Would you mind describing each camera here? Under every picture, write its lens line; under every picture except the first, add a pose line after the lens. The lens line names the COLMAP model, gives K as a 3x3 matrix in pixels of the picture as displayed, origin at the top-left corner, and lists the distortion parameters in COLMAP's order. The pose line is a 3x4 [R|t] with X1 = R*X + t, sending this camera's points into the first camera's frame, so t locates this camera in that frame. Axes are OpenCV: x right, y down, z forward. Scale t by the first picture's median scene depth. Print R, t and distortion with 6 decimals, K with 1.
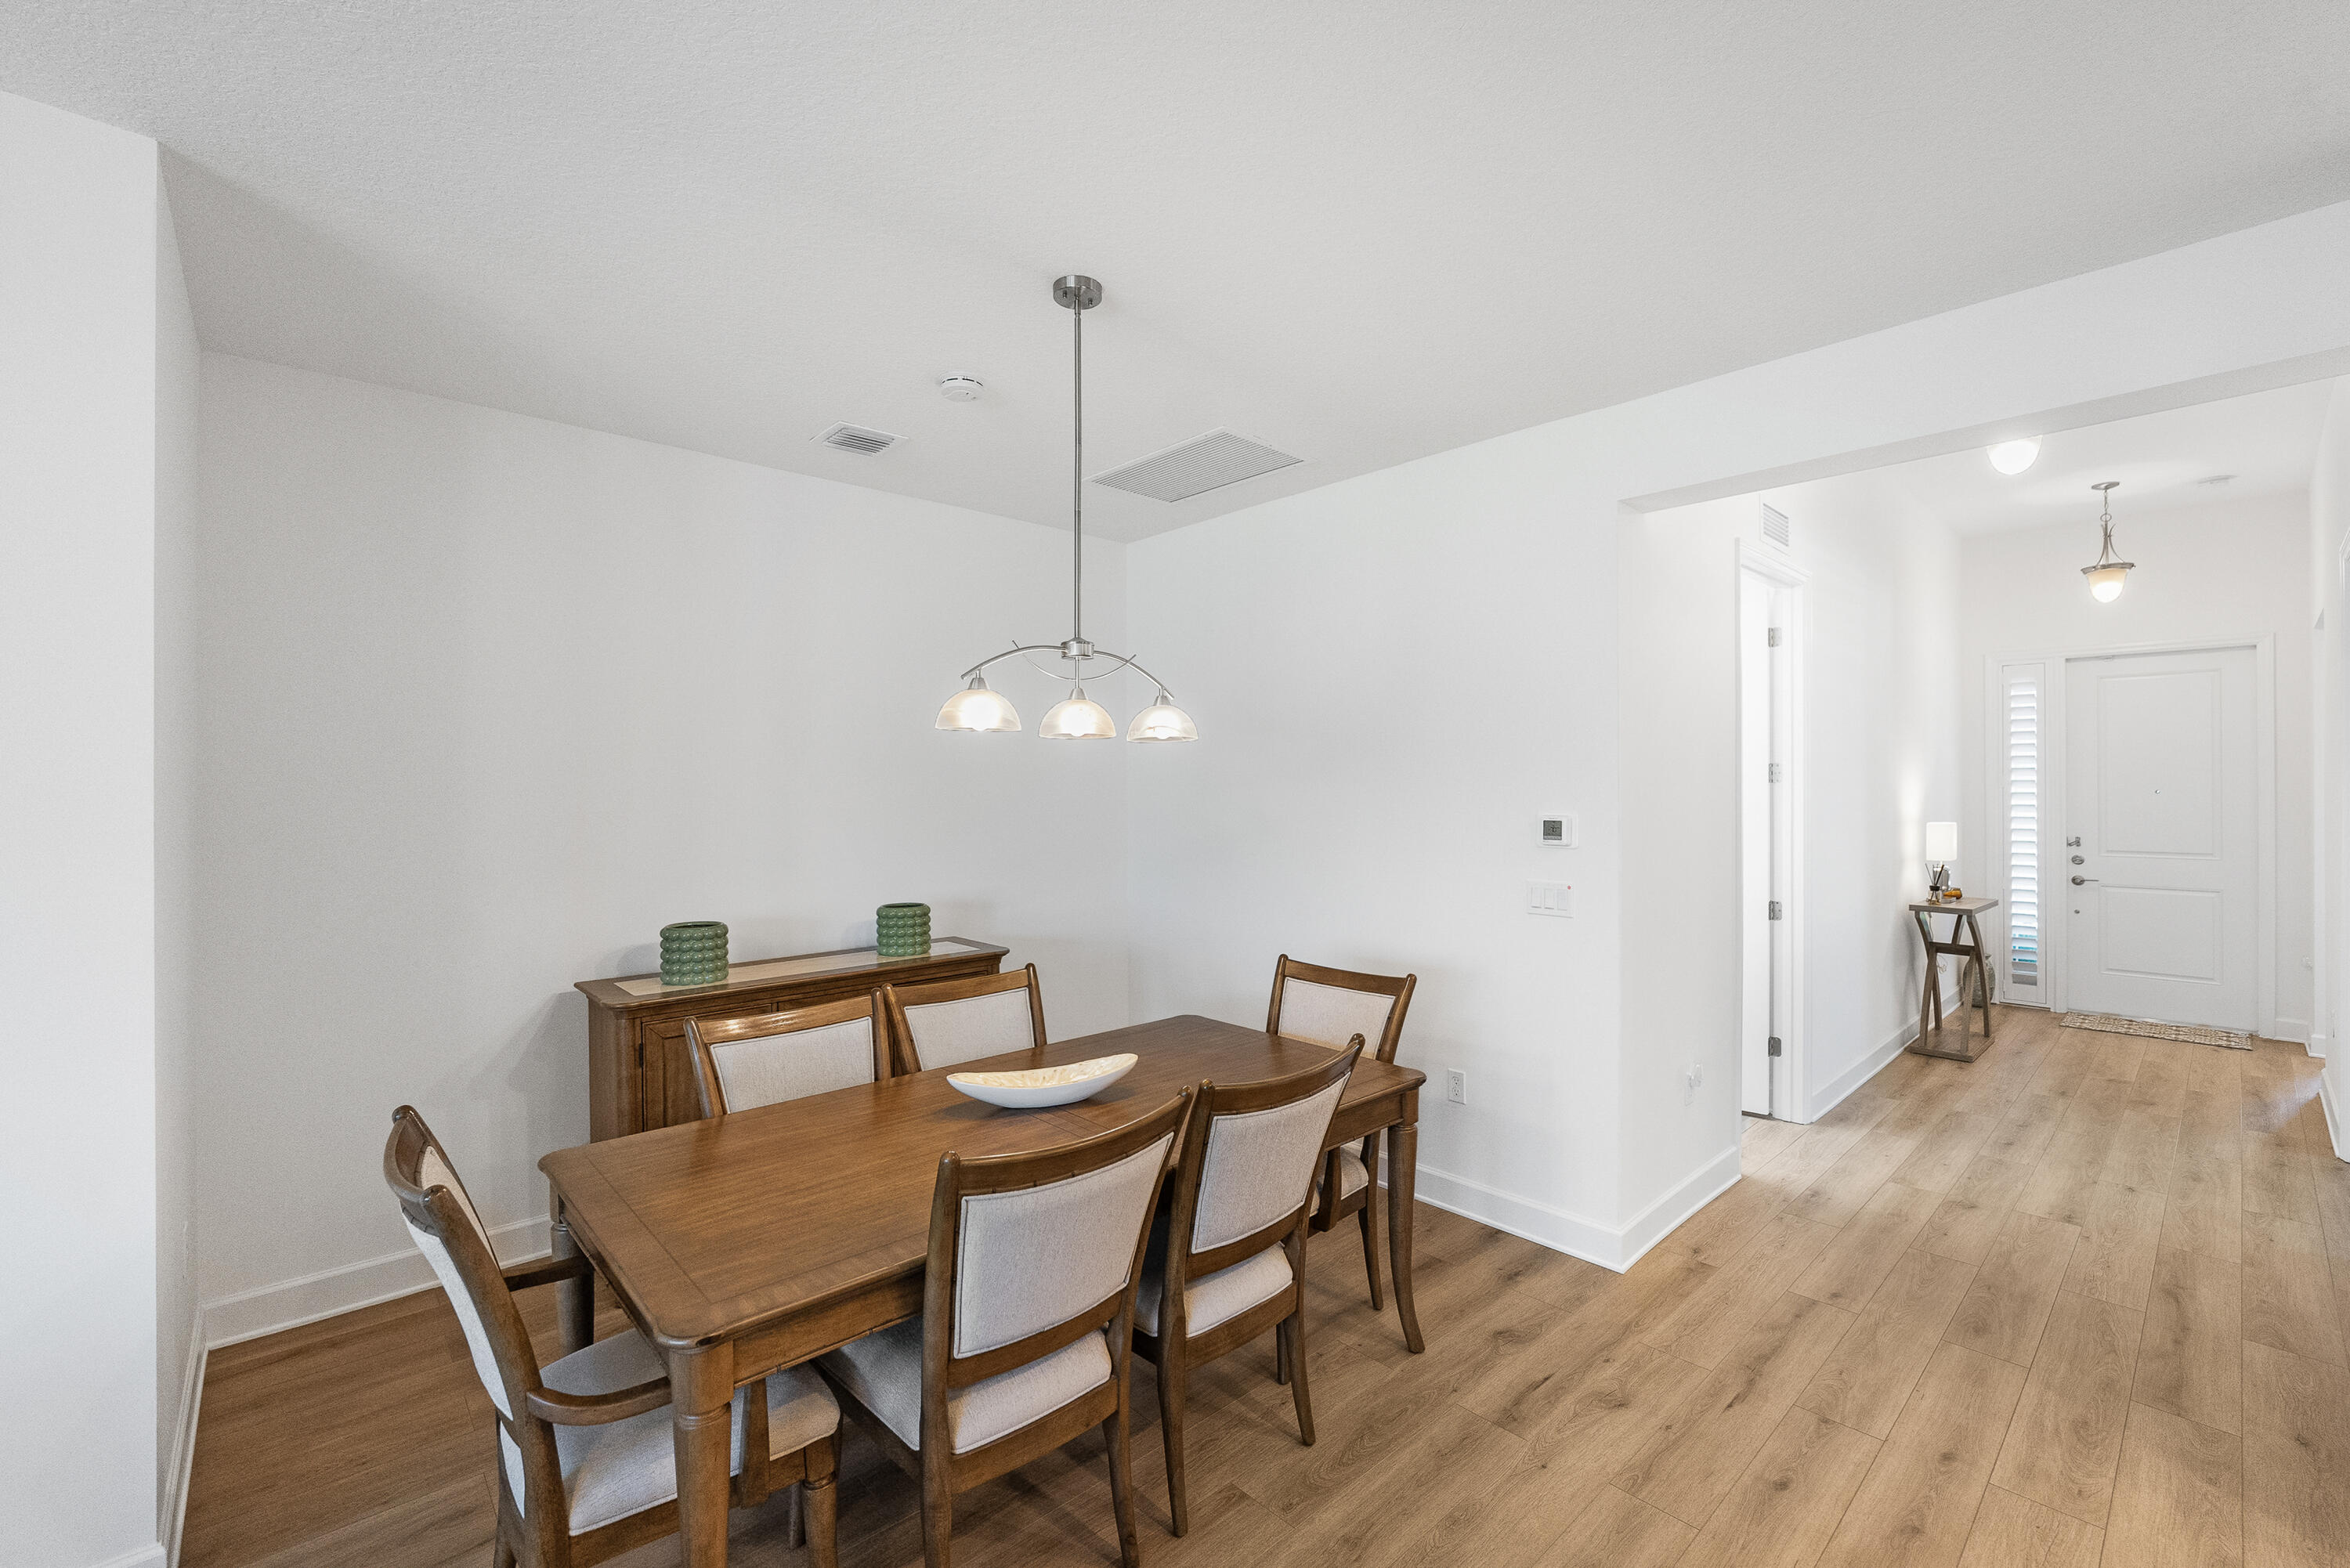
lens RADIAL K [[997.7, 0, 1174.0], [0, 997.7, 761.7], [0, 0, 1]] dist [-0.015679, 0.004939]
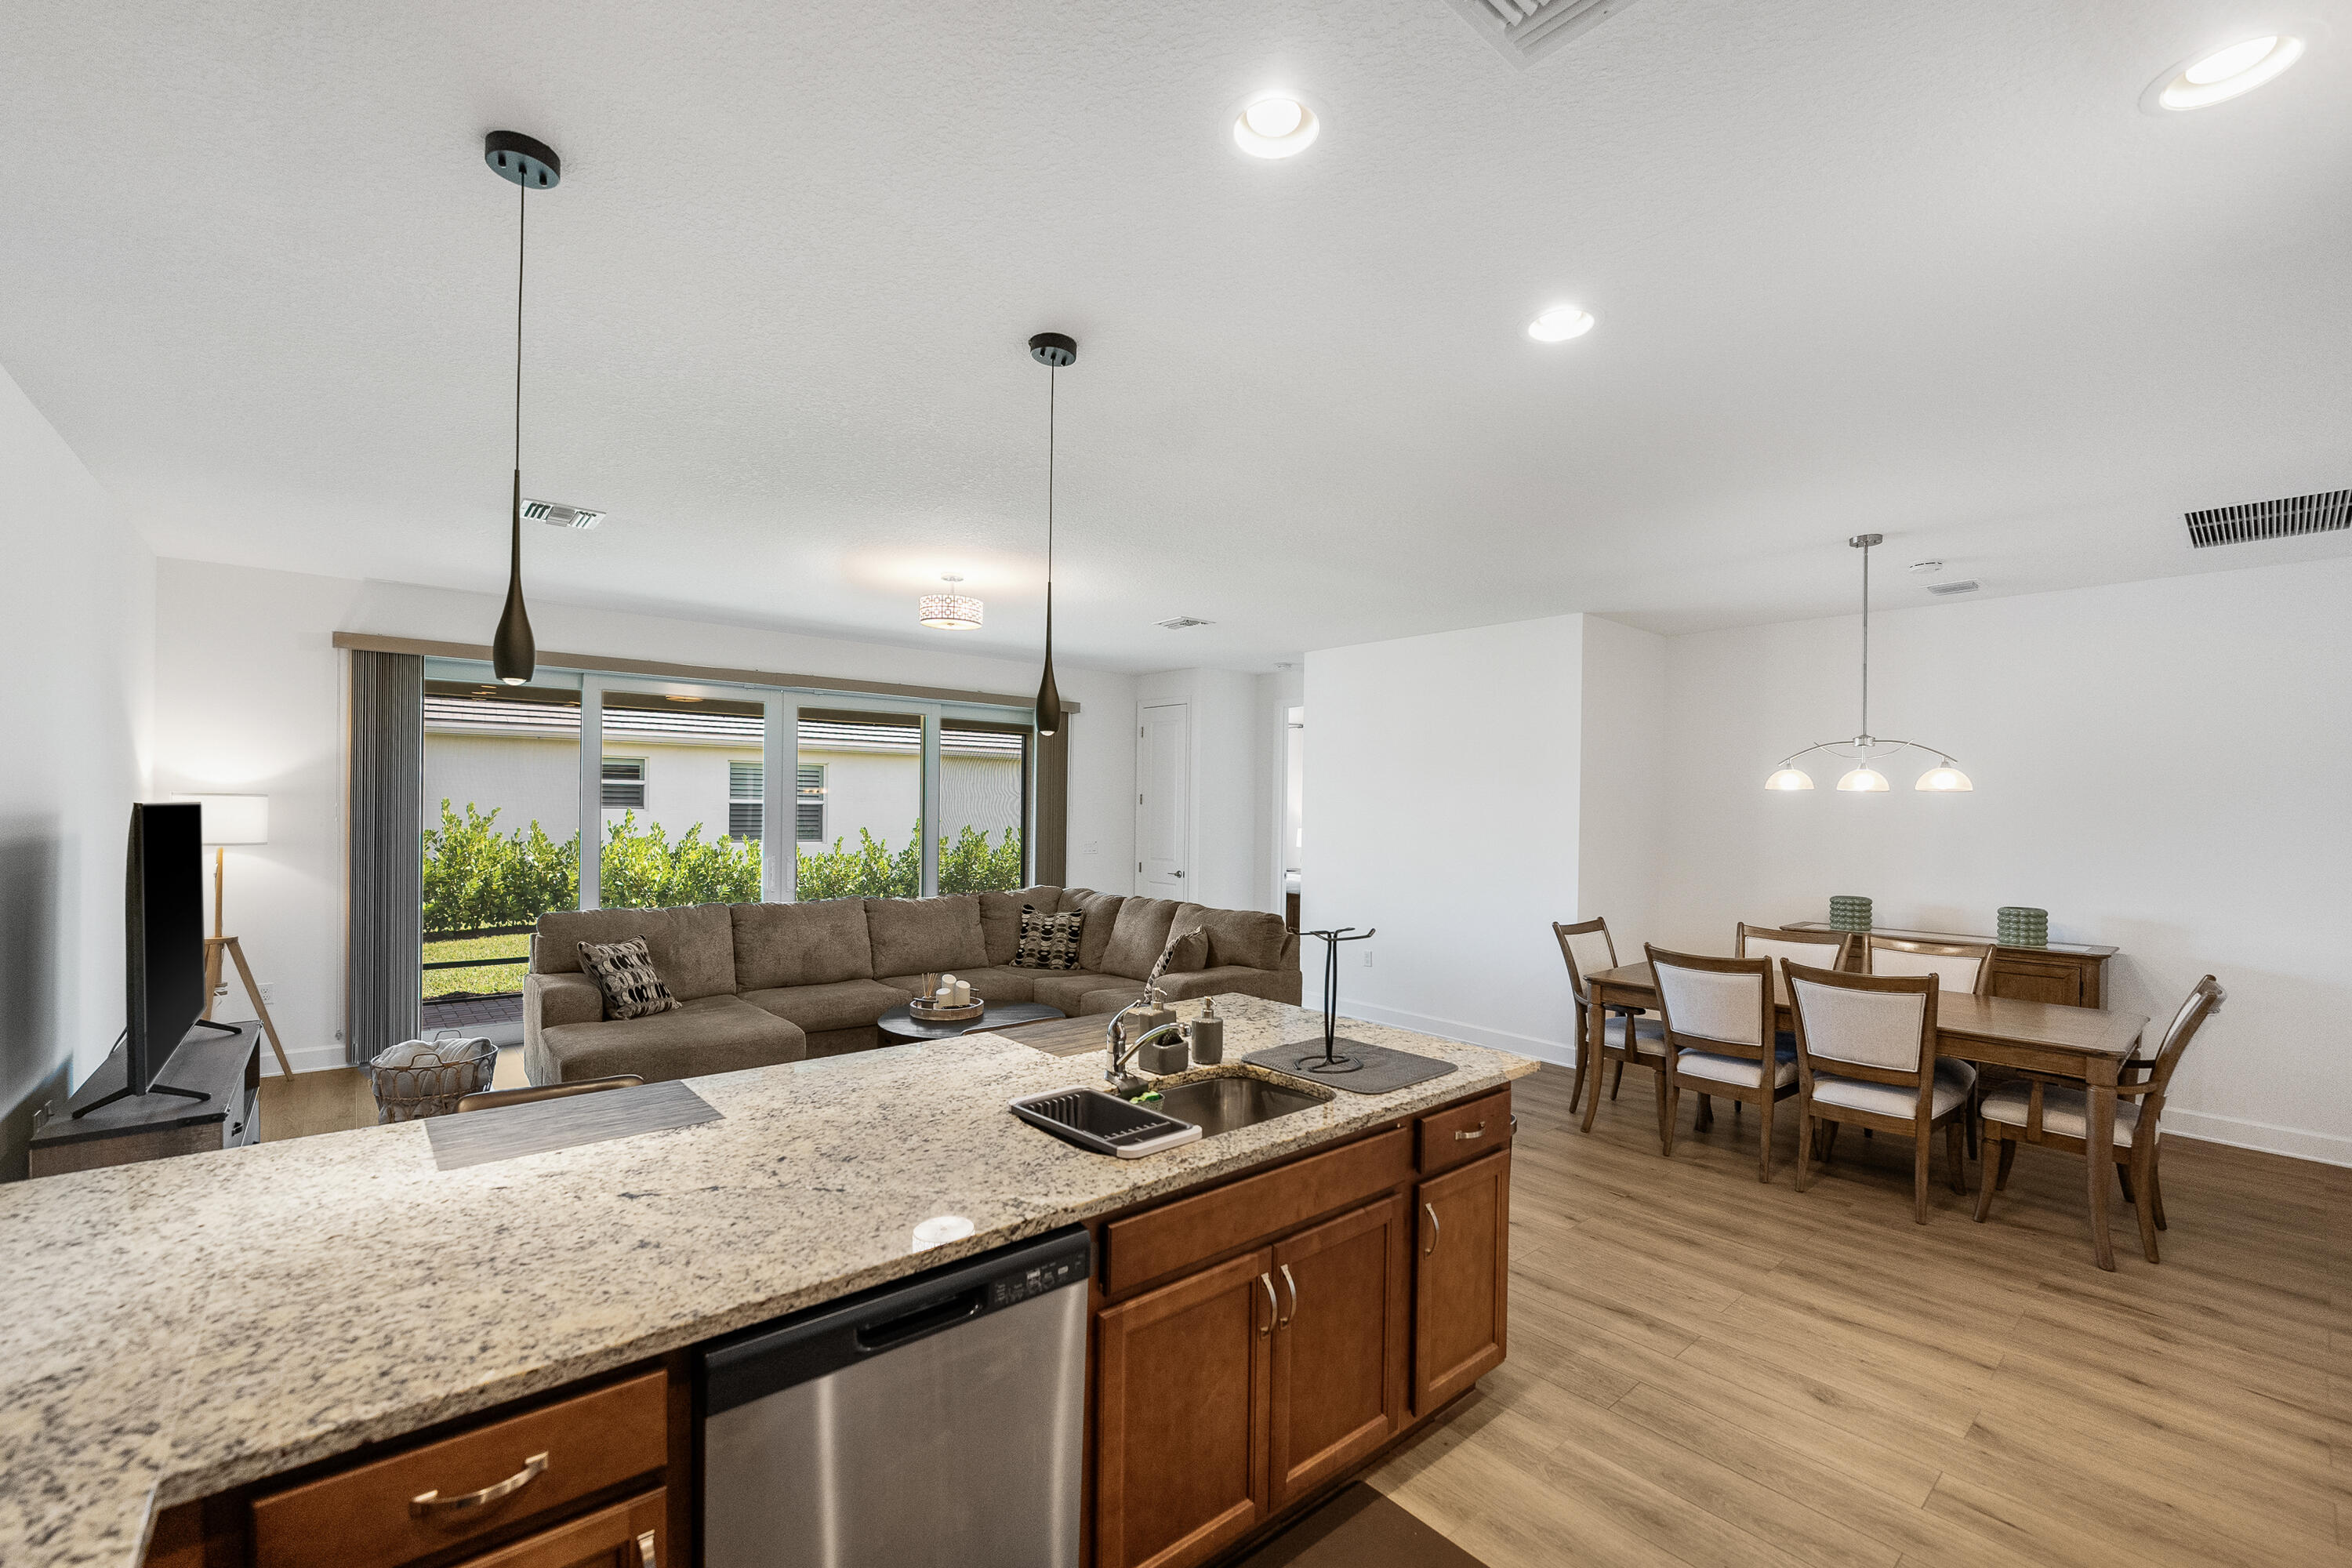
lens RADIAL K [[998.6, 0, 1194.0], [0, 998.6, 807.5], [0, 0, 1]] dist [-0.015679, 0.004939]
pose [[-0.020137, 0.005371, -0.999783, 1.121253], [0.008213, 0.999953, 0.005206, -0.009288], [0.999763, -0.008106, -0.020180, -0.099701]]
